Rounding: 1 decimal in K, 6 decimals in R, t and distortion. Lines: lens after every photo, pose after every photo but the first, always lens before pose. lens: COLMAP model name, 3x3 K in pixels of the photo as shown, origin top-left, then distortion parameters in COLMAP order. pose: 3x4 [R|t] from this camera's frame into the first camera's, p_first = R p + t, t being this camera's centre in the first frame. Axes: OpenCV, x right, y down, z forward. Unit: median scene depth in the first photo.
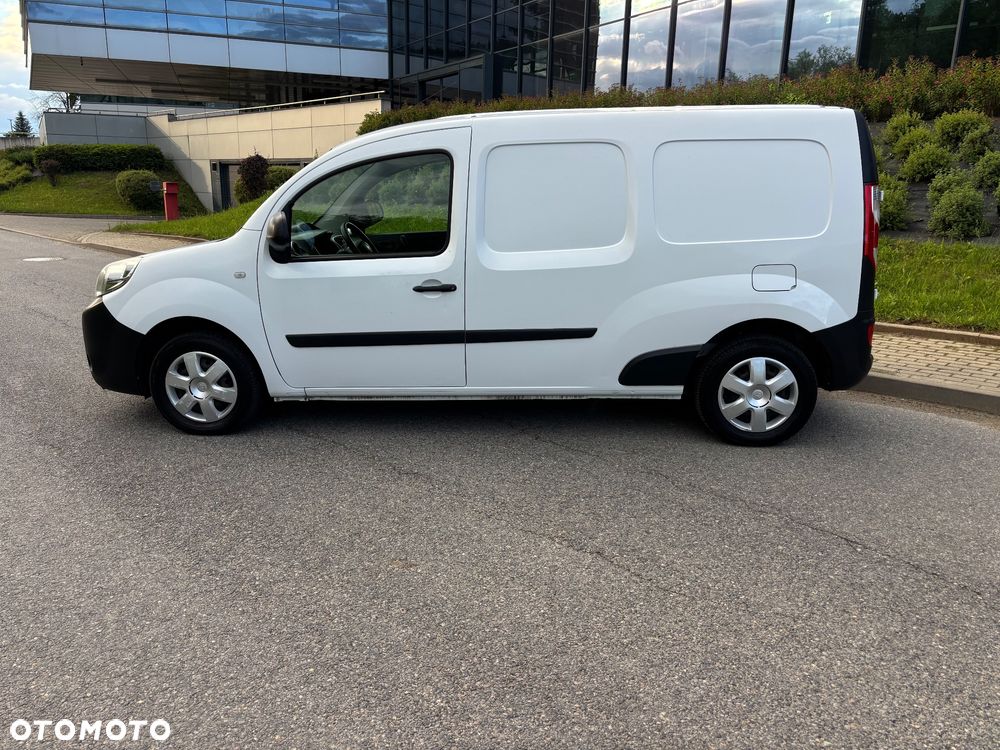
lens RADIAL K [[752.3, 0, 496.9], [0, 752.3, 380.7], [0, 0, 1]] dist [0.090212, -0.109141]
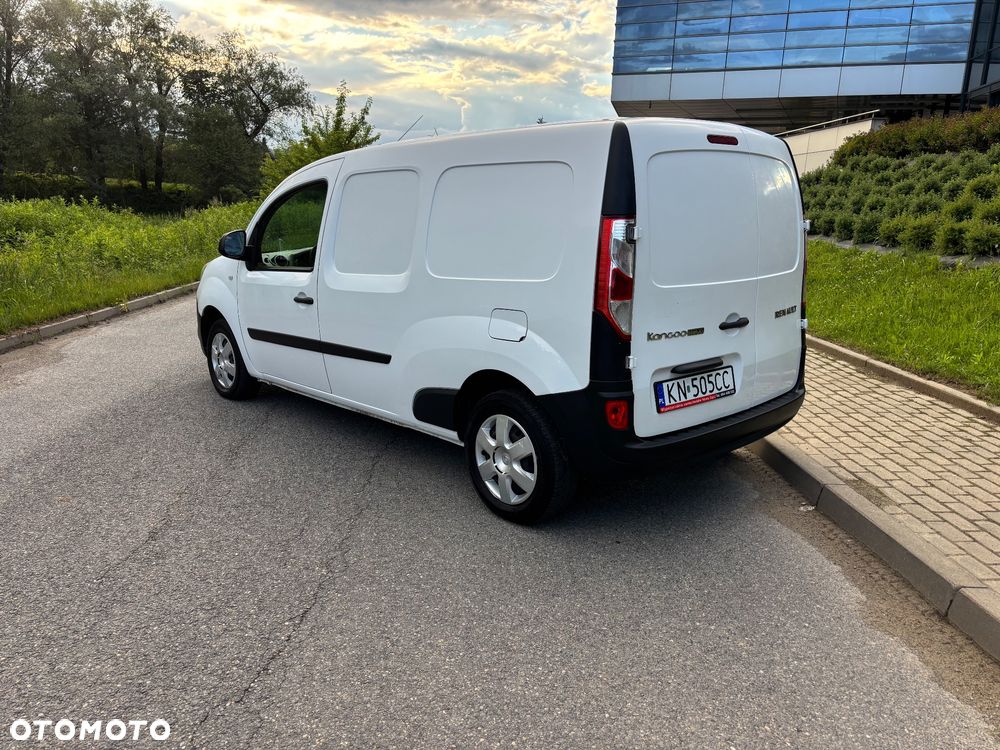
lens RADIAL K [[759.1, 0, 501.5], [0, 759.1, 374.2], [0, 0, 1]] dist [0.063721, -0.073763]
pose [[0.728396, 0.155229, -0.667341, 0.871839], [-0.184254, 0.982496, 0.027425, -0.095593], [0.659917, 0.102984, 0.744247, 0.343694]]
